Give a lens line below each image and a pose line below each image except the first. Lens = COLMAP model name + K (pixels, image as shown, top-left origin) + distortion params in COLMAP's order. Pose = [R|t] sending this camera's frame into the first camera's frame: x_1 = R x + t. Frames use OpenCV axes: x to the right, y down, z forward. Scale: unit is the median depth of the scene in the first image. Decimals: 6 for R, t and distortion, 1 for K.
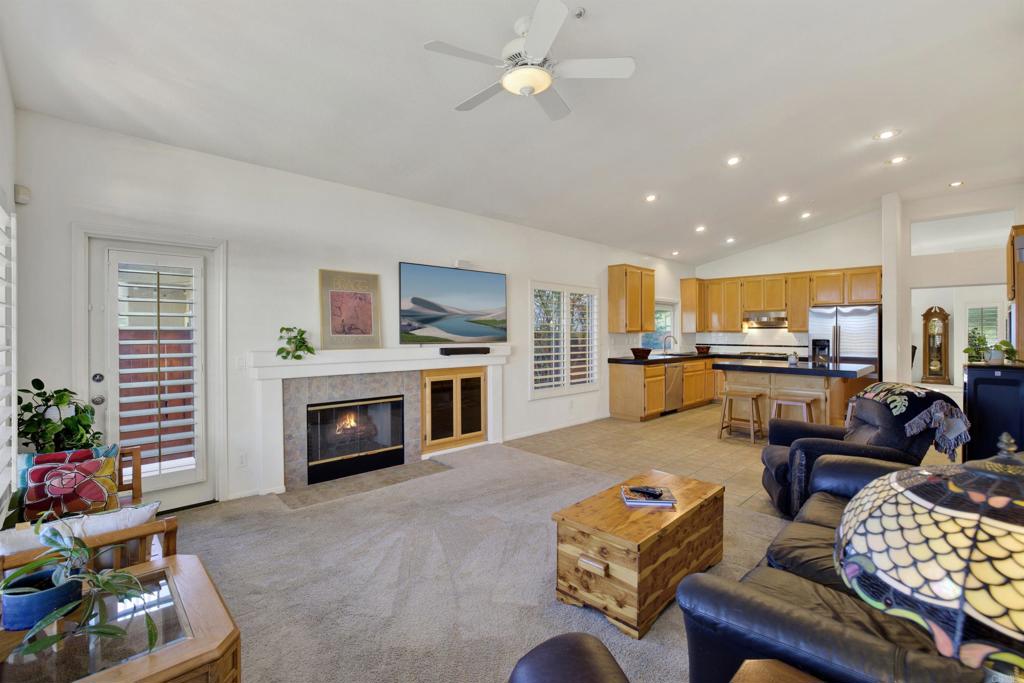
lens RADIAL K [[444.5, 0, 510.7], [0, 444.5, 332.4], [0, 0, 1]] dist [-0.036326, 0.014741]
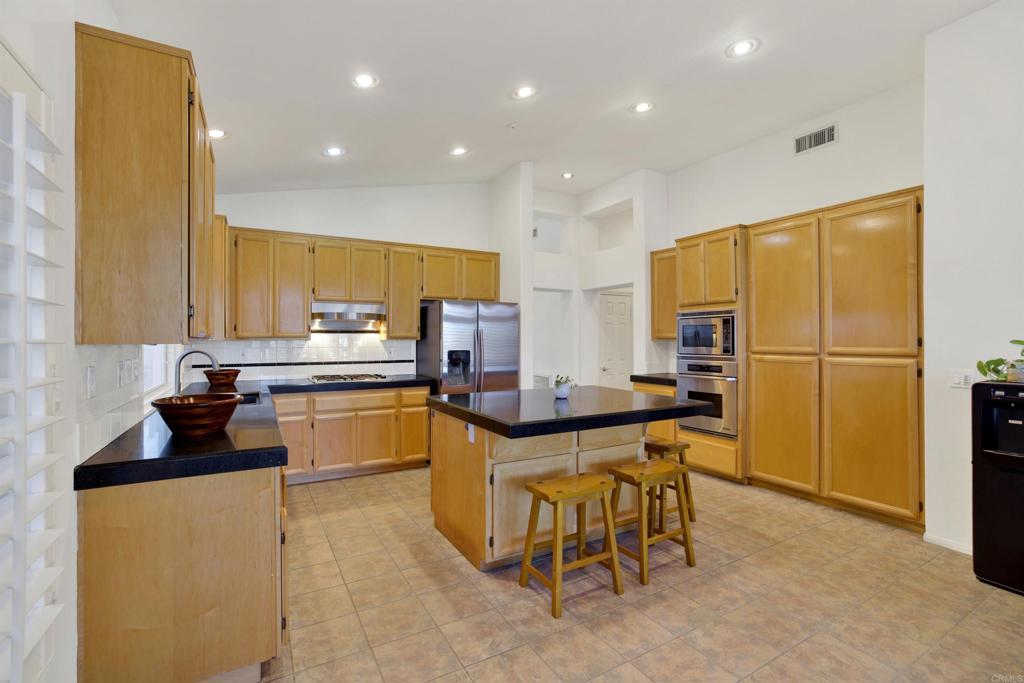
lens RADIAL K [[455.8, 0, 510.8], [0, 455.8, 334.9], [0, 0, 1]] dist [-0.040825, 0.021585]
pose [[0.243061, 0.007256, 0.969984, 0.060770], [0.001590, 0.999968, -0.007879, -0.001122], [-0.970010, 0.003458, 0.243042, 0.664028]]
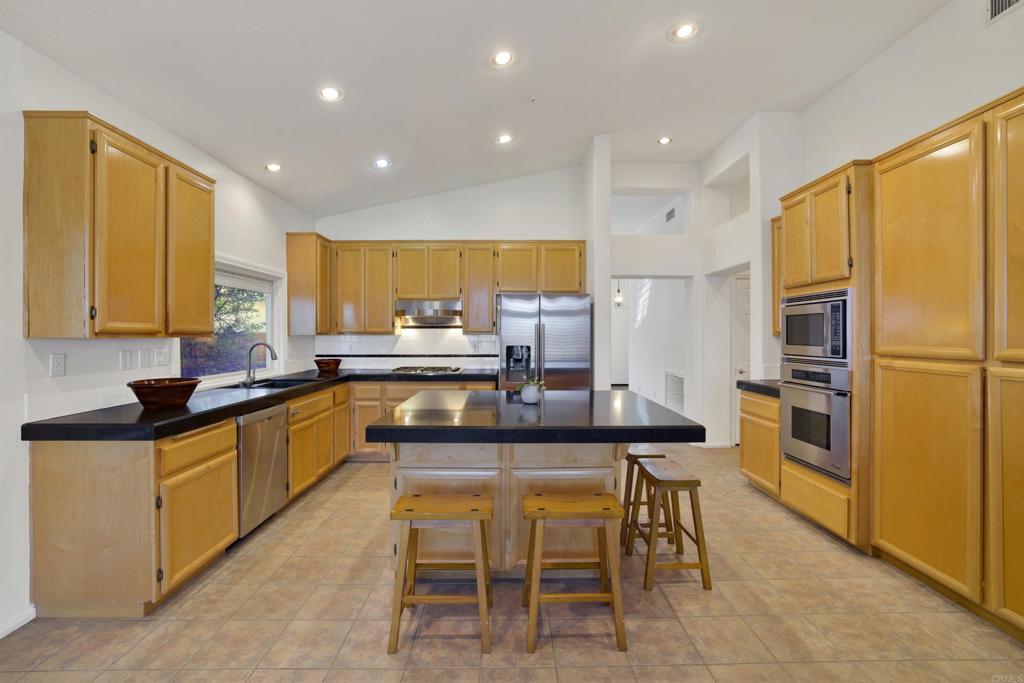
lens RADIAL K [[444.5, 0, 510.7], [0, 444.5, 332.4], [0, 0, 1]] dist [-0.036326, 0.014741]
pose [[0.682779, 0.000903, 0.730624, 0.205362], [0.001868, 0.999994, -0.002982, -0.000910], [-0.730622, 0.003401, 0.682774, 0.500817]]
